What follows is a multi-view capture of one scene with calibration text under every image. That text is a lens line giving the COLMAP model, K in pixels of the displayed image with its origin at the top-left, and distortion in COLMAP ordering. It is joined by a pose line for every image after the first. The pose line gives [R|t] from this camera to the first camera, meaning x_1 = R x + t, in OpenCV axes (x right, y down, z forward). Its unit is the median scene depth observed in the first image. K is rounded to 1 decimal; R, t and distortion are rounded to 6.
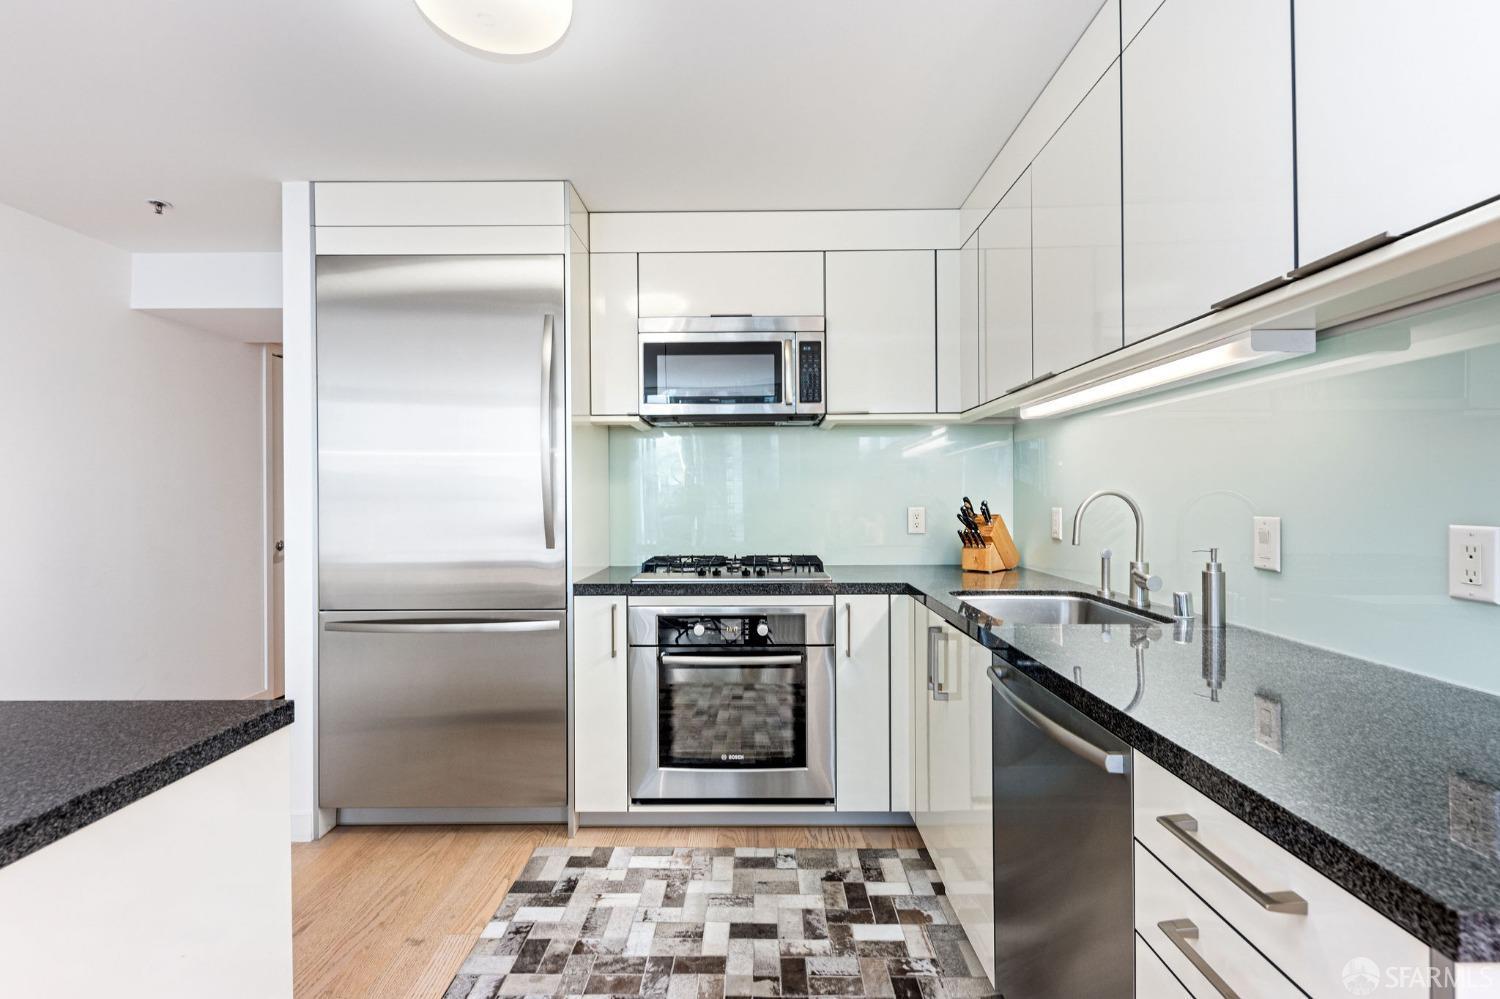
lens RADIAL K [[683.5, 0, 749.8], [0, 683.5, 495.1], [0, 0, 1]] dist [0.015282, 0.000254]
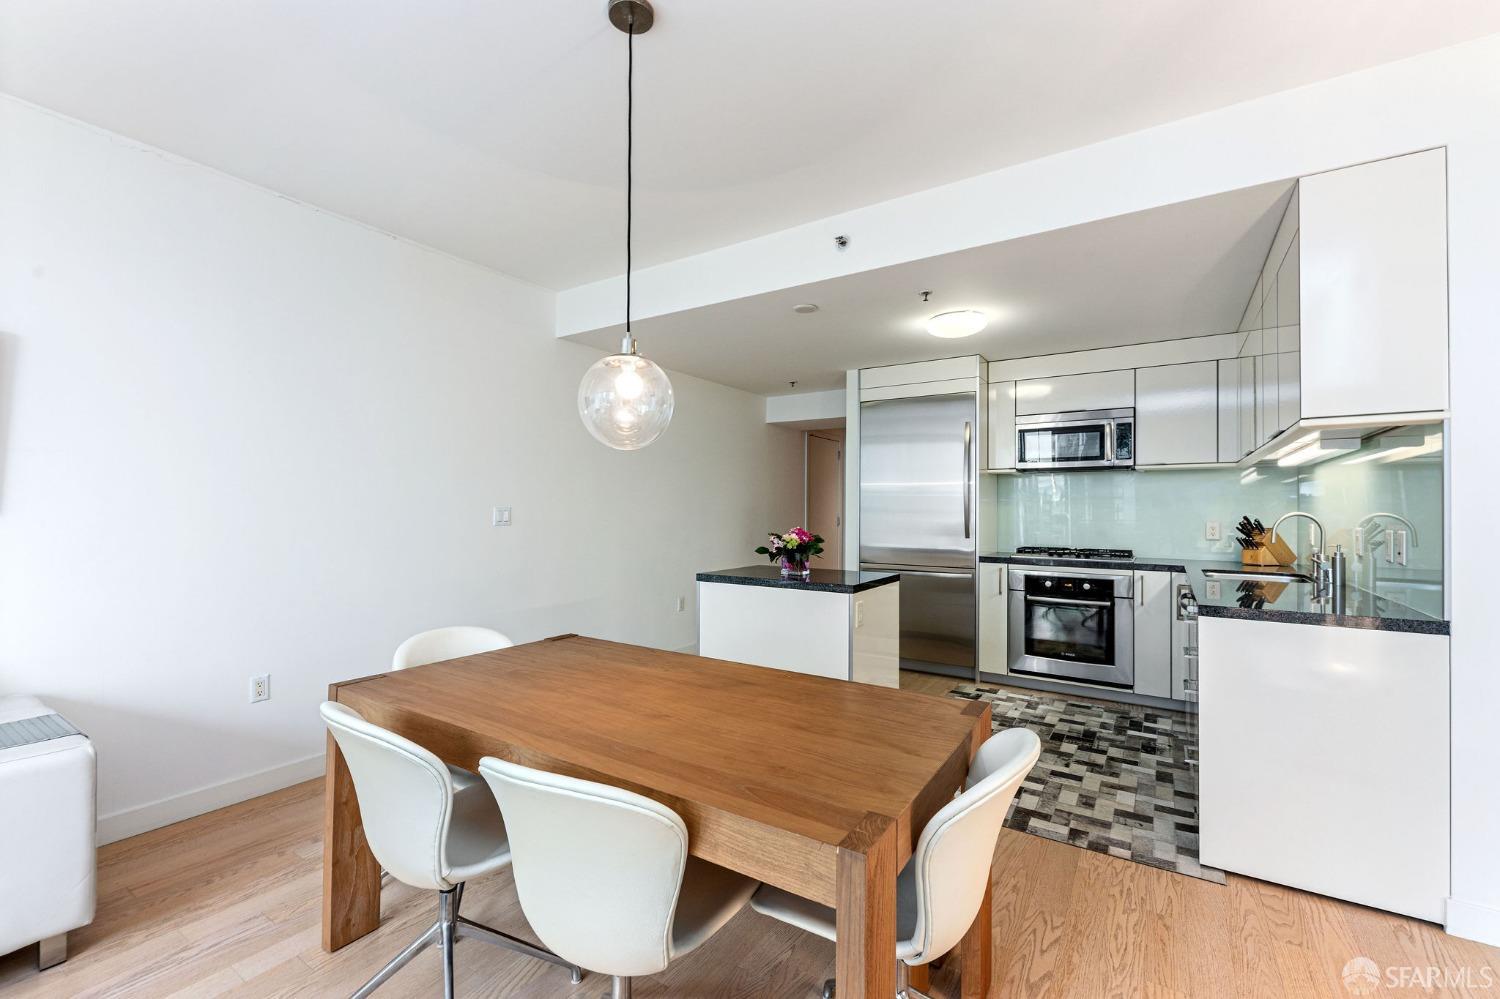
lens RADIAL K [[633.0, 0, 741.0], [0, 633.0, 502.0], [0, 0, 1]] dist [0.000819, 0.000302]
pose [[0.838802, 0.005780, -0.544406, 0.162933], [-0.012498, 0.999885, -0.008640, -0.003282], [0.544293, 0.014051, 0.838778, -0.925929]]
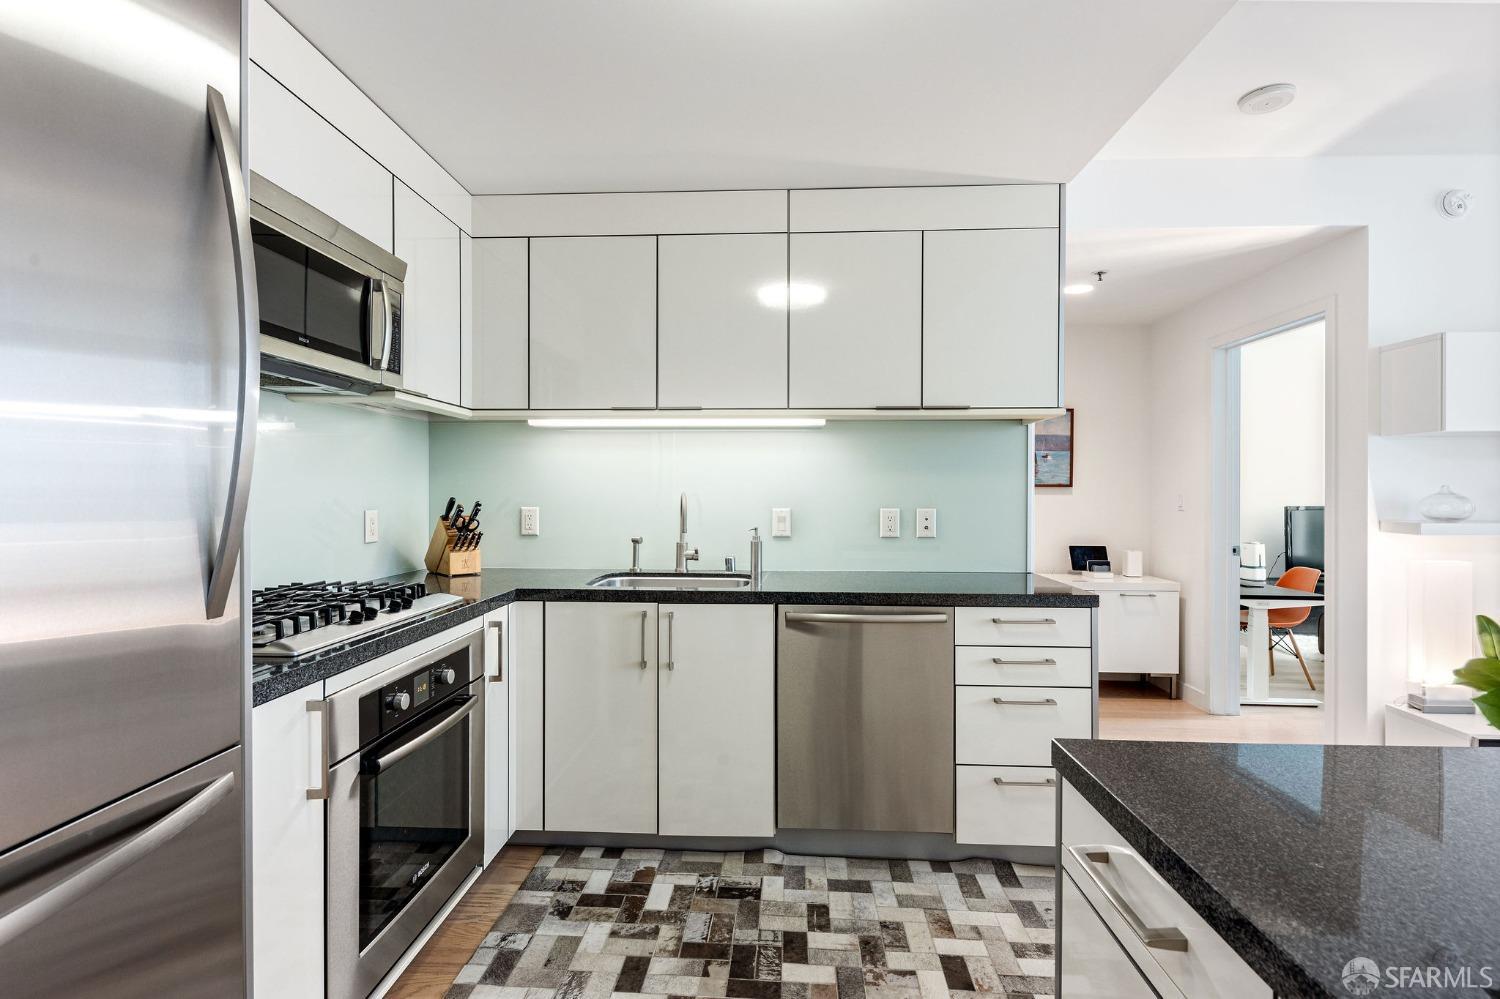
lens RADIAL K [[703.3, 0, 751.4], [0, 703.3, 494.4], [0, 0, 1]] dist [-0.001891, -0.003015]
pose [[0.038359, 0.004540, 0.999254, -0.732006], [-0.001122, 0.999989, -0.004500, 0.001579], [-0.999263, -0.000948, 0.038364, 0.642109]]
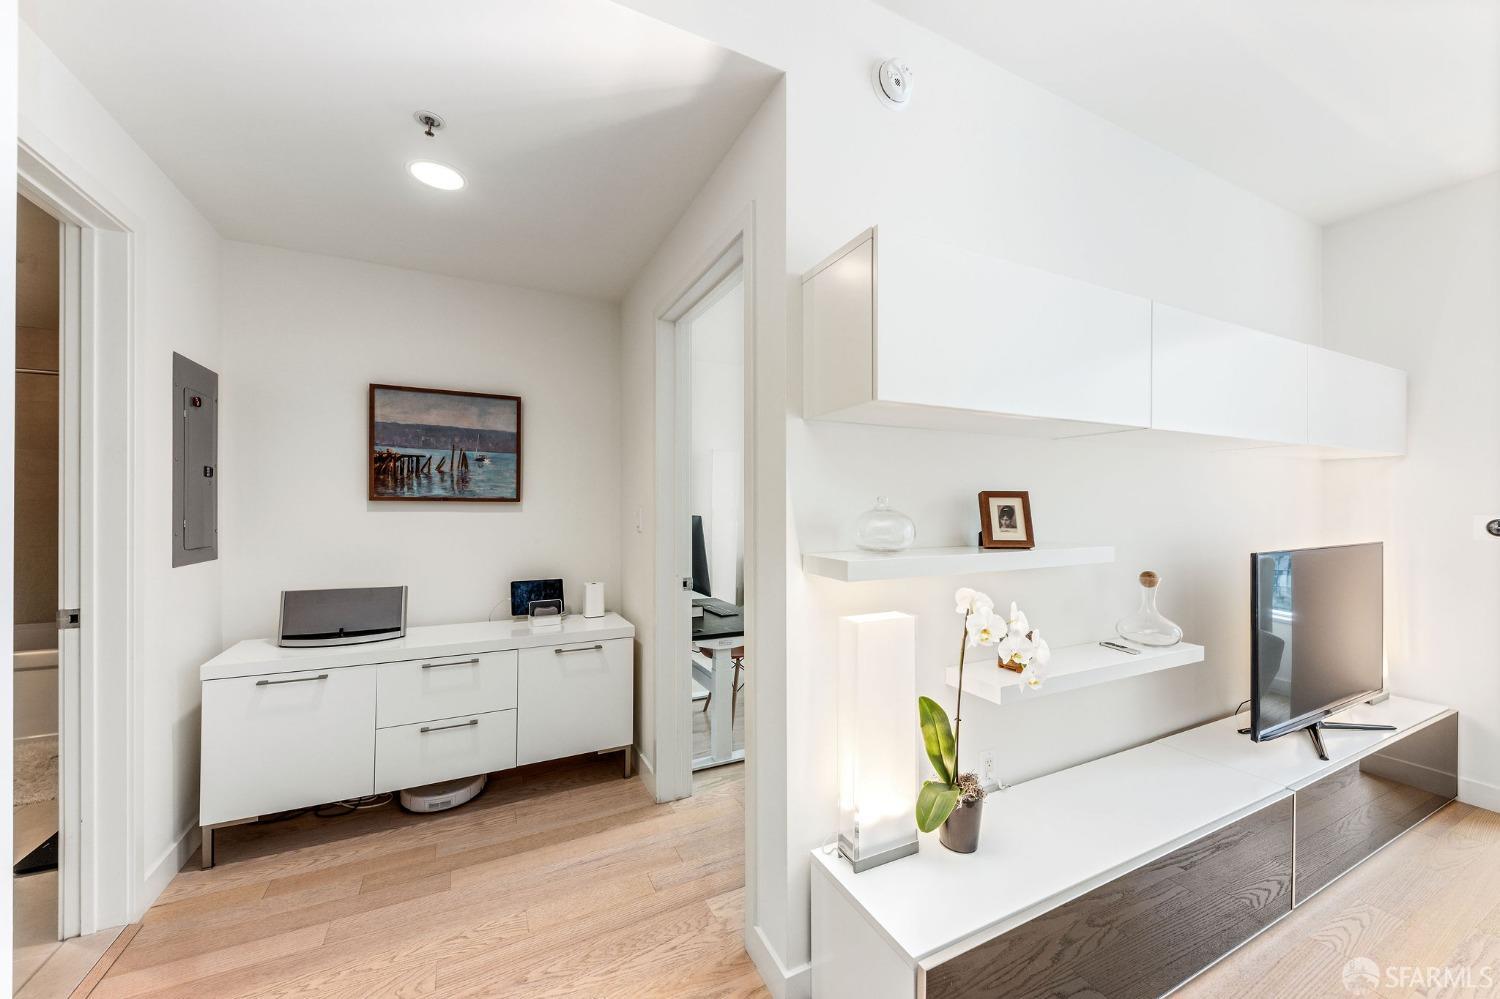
lens RADIAL K [[553.6, 0, 741.6], [0, 553.6, 505.7], [0, 0, 1]] dist [0.001423, 0.000035]
pose [[-0.448721, 0.012602, 0.893583, -0.374944], [0.004072, 0.999919, -0.012057, -0.001483], [-0.893663, -0.001771, -0.448736, 0.302316]]
